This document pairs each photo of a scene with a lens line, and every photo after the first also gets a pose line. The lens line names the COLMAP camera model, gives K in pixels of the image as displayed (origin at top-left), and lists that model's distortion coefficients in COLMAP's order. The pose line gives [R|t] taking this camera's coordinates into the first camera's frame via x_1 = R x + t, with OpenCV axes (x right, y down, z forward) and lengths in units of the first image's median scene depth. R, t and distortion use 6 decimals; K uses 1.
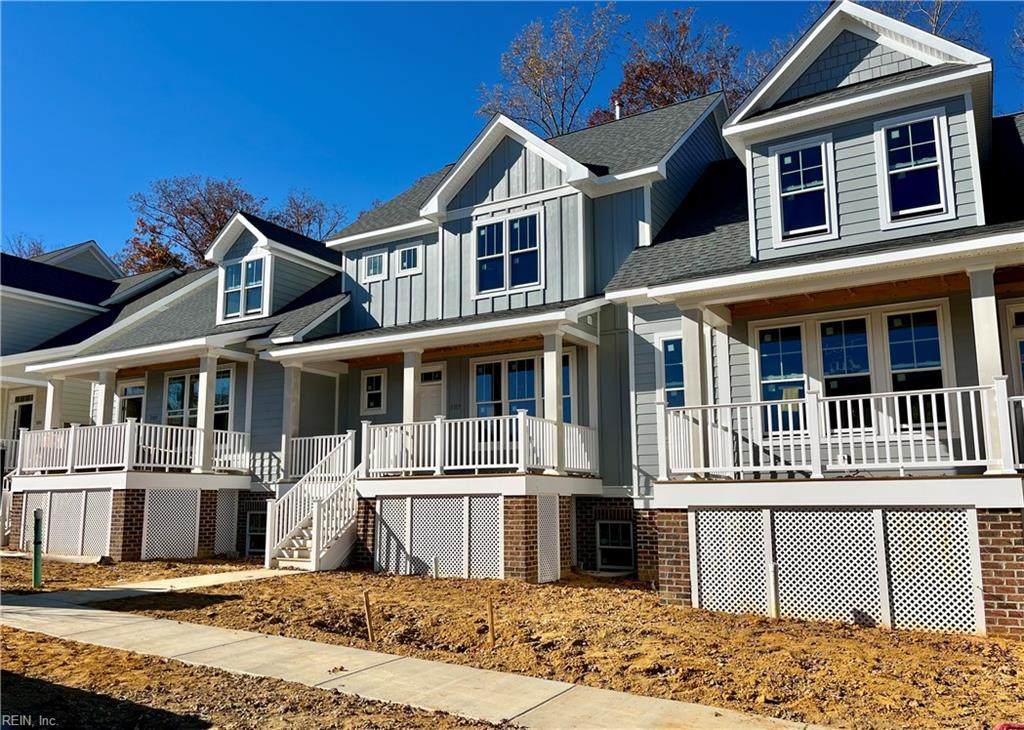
lens RADIAL K [[778.7, 0, 515.5], [0, 778.7, 387.6], [0, 0, 1]] dist [0.024670, -0.003622]
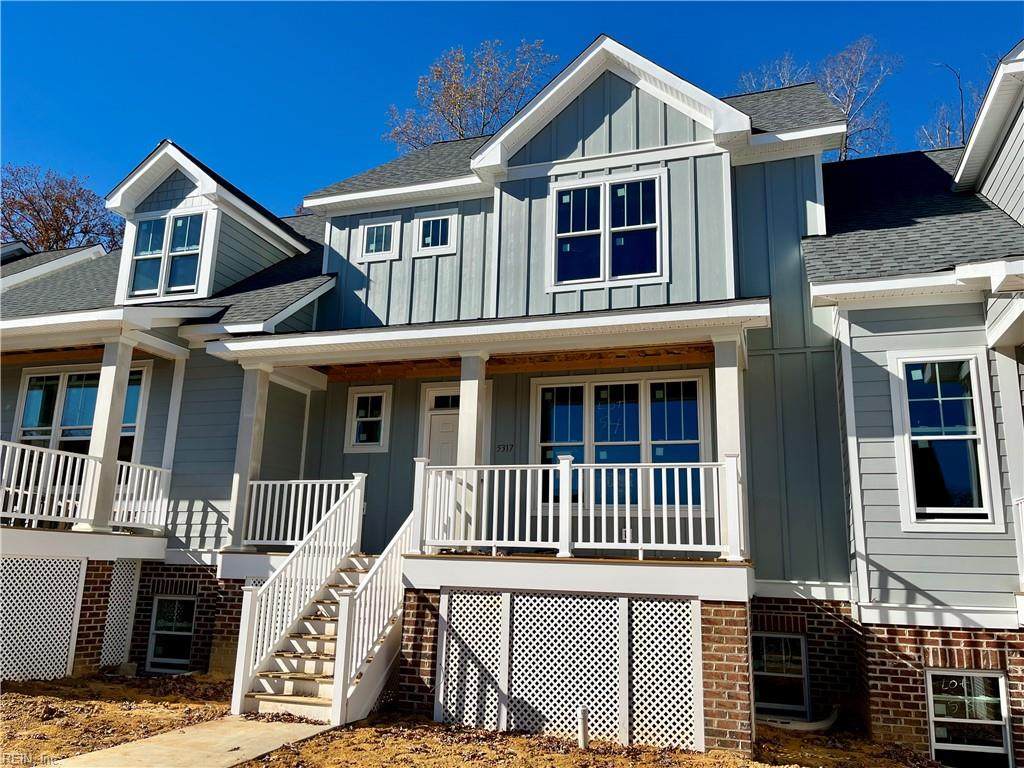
lens RADIAL K [[780.9, 0, 511.9], [0, 780.9, 390.9], [0, 0, 1]] dist [0.026538, -0.002325]
pose [[0.978106, 0.076780, 0.193427, -0.209721], [-0.062715, 0.994992, -0.077828, 0.028386], [-0.198434, 0.063993, 0.978023, 0.334992]]
